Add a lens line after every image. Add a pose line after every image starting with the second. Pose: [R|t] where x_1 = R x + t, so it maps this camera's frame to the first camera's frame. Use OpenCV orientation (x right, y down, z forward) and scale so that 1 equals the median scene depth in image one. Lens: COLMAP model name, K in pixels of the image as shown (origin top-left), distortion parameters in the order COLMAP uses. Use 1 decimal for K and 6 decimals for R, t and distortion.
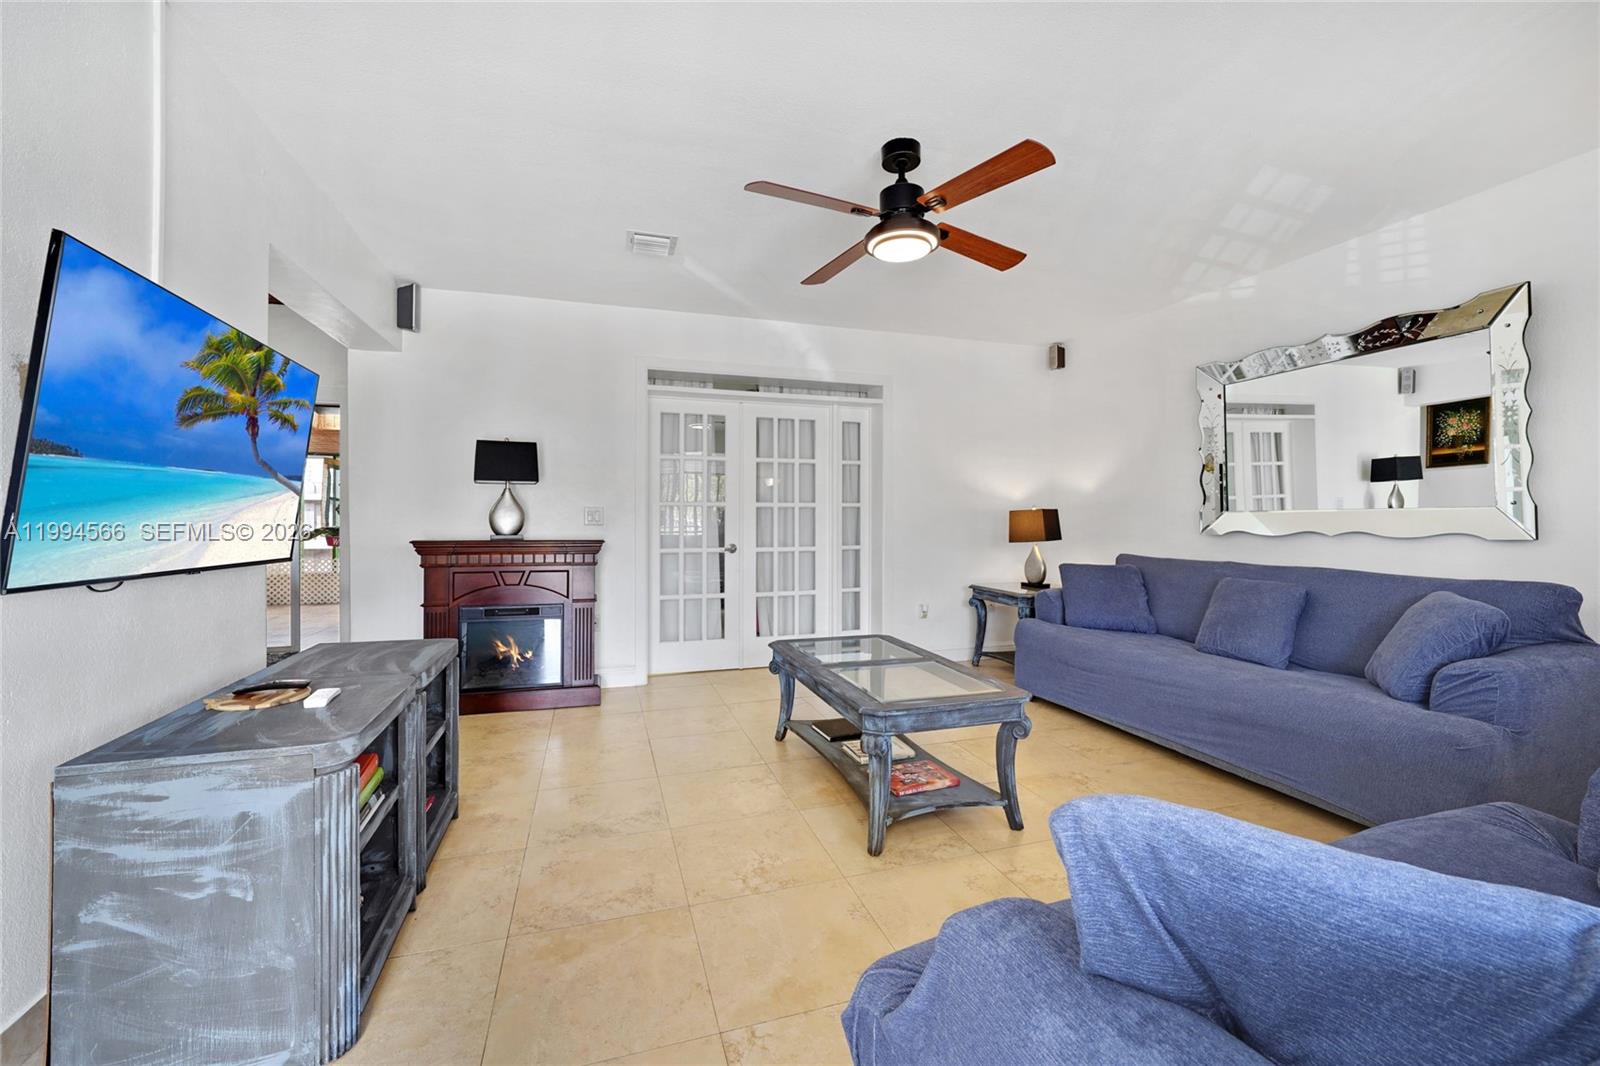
lens RADIAL K [[645.9, 0, 800.4], [0, 645.9, 523.7], [0, 0, 1]] dist [-0.014230, 0.005979]
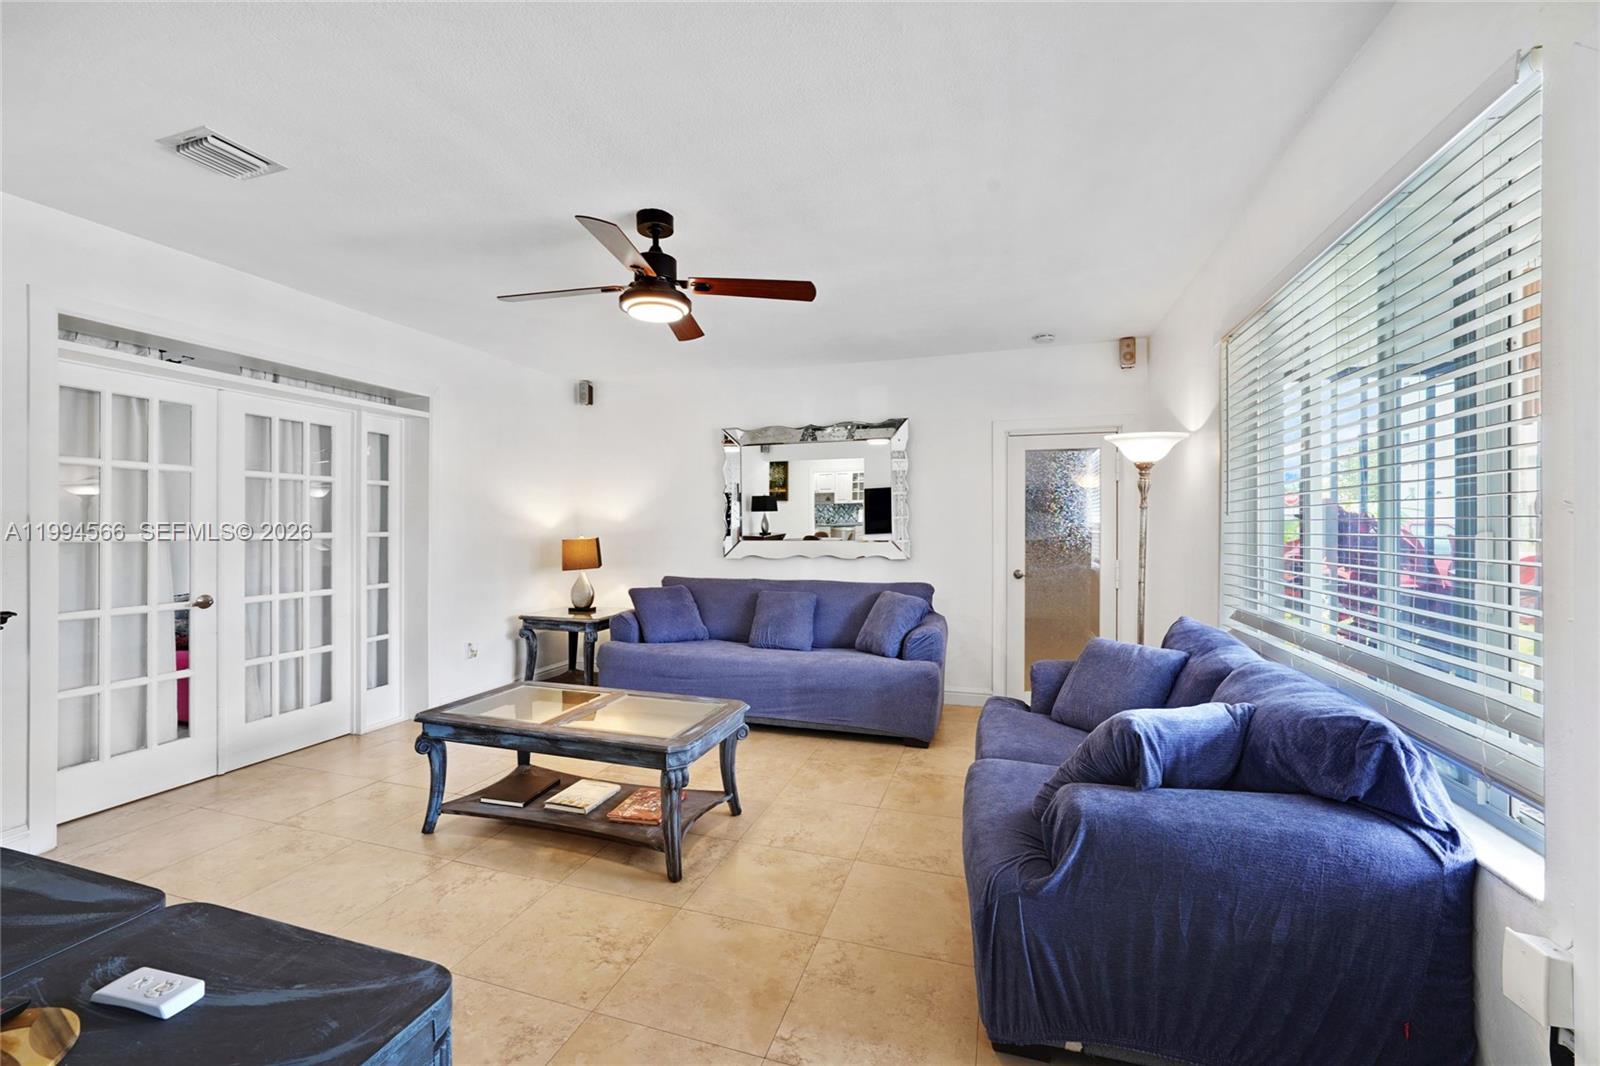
lens RADIAL K [[645.9, 0, 808.7], [0, 645.9, 532.0], [0, 0, 1]] dist [-0.014230, 0.005979]
pose [[0.579503, -0.007010, 0.814940, -0.306747], [0.008487, 0.999961, 0.002567, -0.033790], [-0.814926, 0.005429, 0.579540, 0.095101]]
